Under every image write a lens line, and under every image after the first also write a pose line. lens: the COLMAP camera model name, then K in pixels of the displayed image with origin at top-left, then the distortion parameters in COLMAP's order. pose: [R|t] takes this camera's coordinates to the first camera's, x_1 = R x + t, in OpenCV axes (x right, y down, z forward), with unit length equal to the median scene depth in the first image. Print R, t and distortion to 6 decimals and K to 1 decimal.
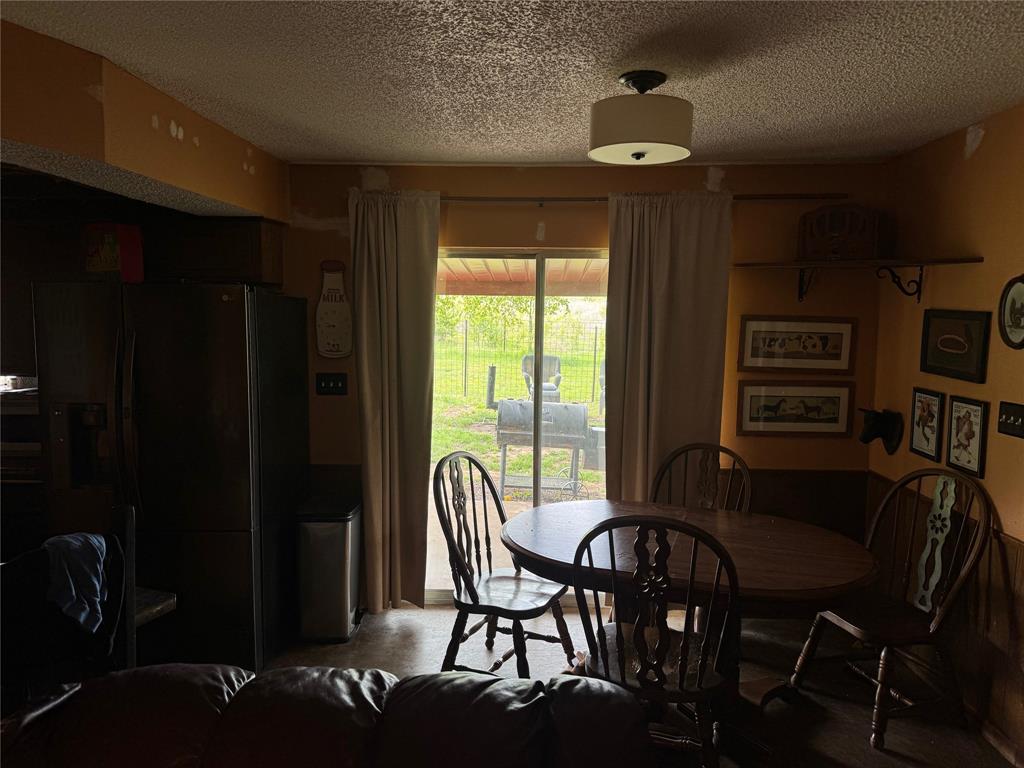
lens RADIAL K [[717.2, 0, 517.1], [0, 717.2, 384.7], [0, 0, 1]] dist [0.076302, -0.091142]
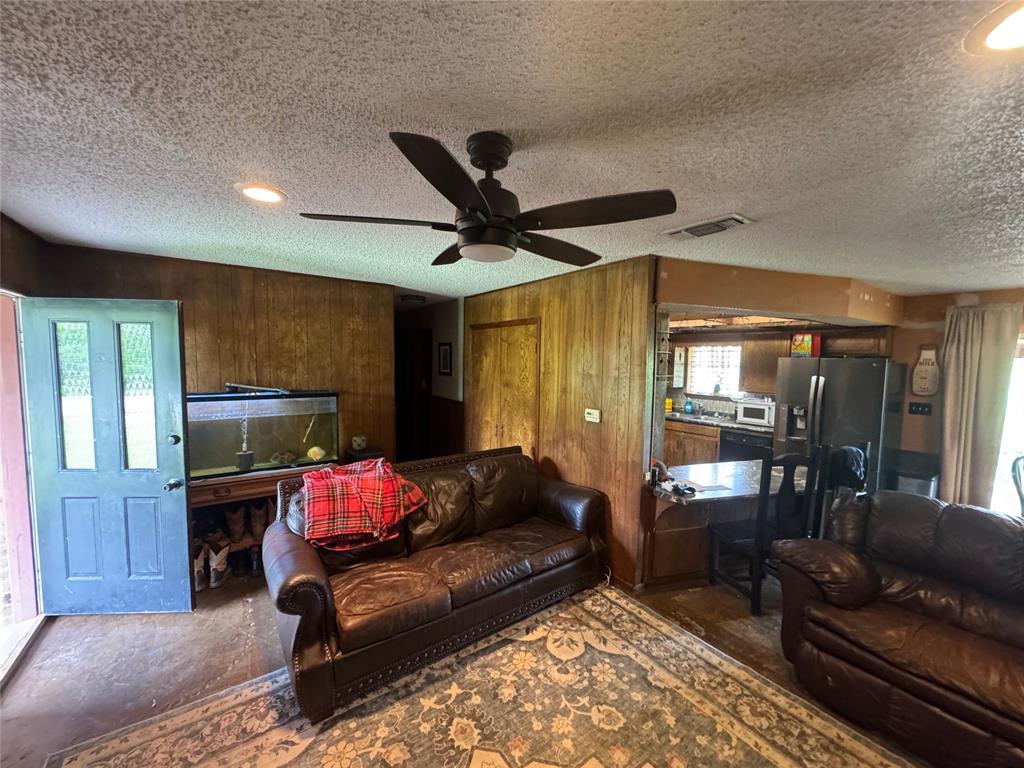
lens RADIAL K [[406.0, 0, 511.1], [0, 406.0, 384.8], [0, 0, 1]] dist [-0.002927, 0.000518]
pose [[0.597650, 0.055820, -0.799811, -0.057203], [-0.091144, 0.995837, 0.001395, 0.034875], [0.796560, 0.072064, 0.600250, -0.533262]]
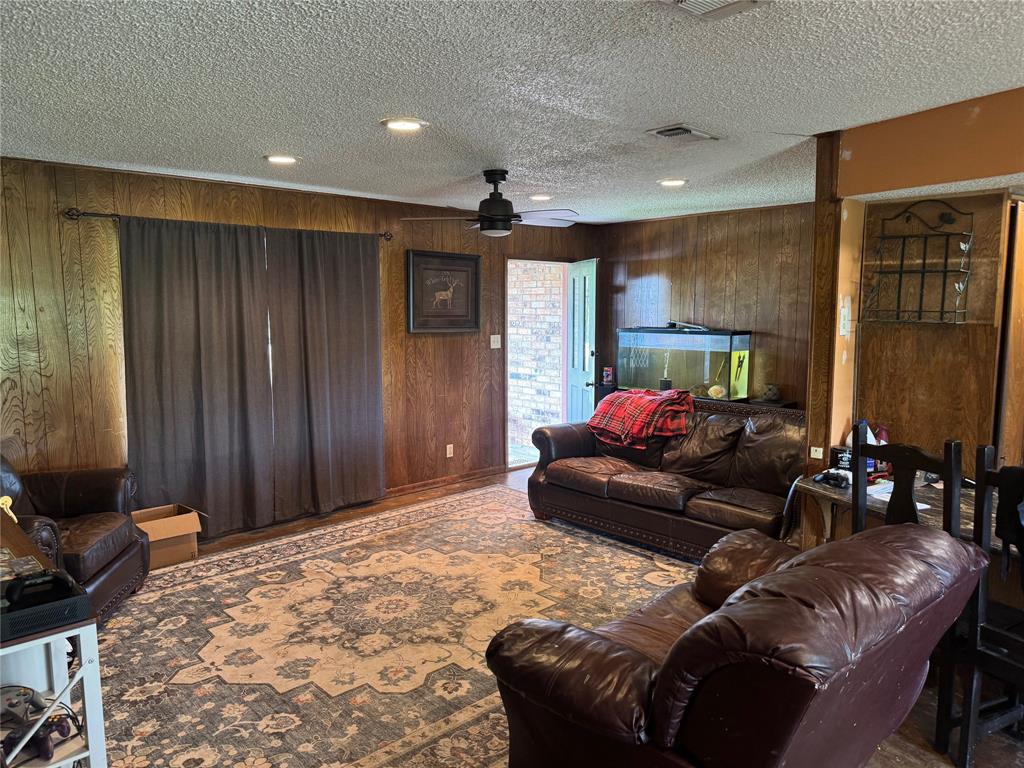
lens RADIAL K [[717.0, 0, 508.7], [0, 717.0, 388.1], [0, 0, 1]] dist [0.081914, -0.110251]
pose [[-0.717832, 0.073833, -0.692291, 0.455825], [-0.074991, 0.980376, 0.182315, -0.044891], [0.692166, 0.182787, -0.698208, 0.548741]]
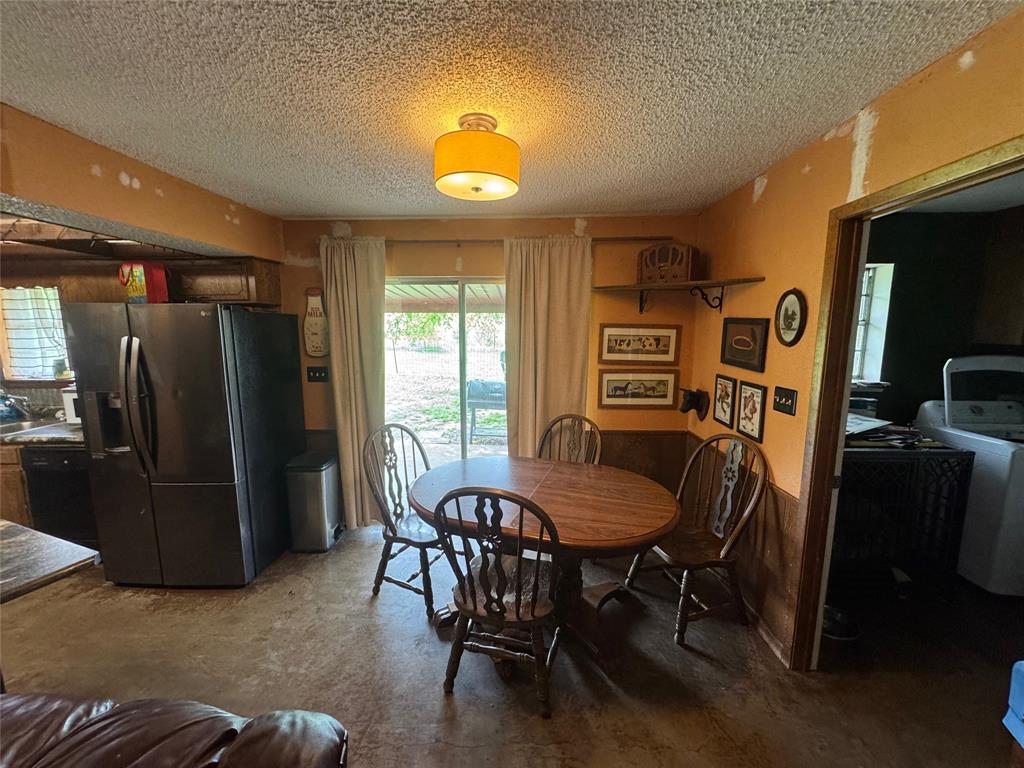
lens RADIAL K [[408.2, 0, 512.0], [0, 408.2, 384.0], [0, 0, 1]] dist [0.002249, 0.000117]
pose [[0.999936, -0.008782, -0.007104, 0.147127], [0.009063, 0.999138, 0.040504, -0.011976], [0.006742, -0.040566, 0.999154, 0.197596]]
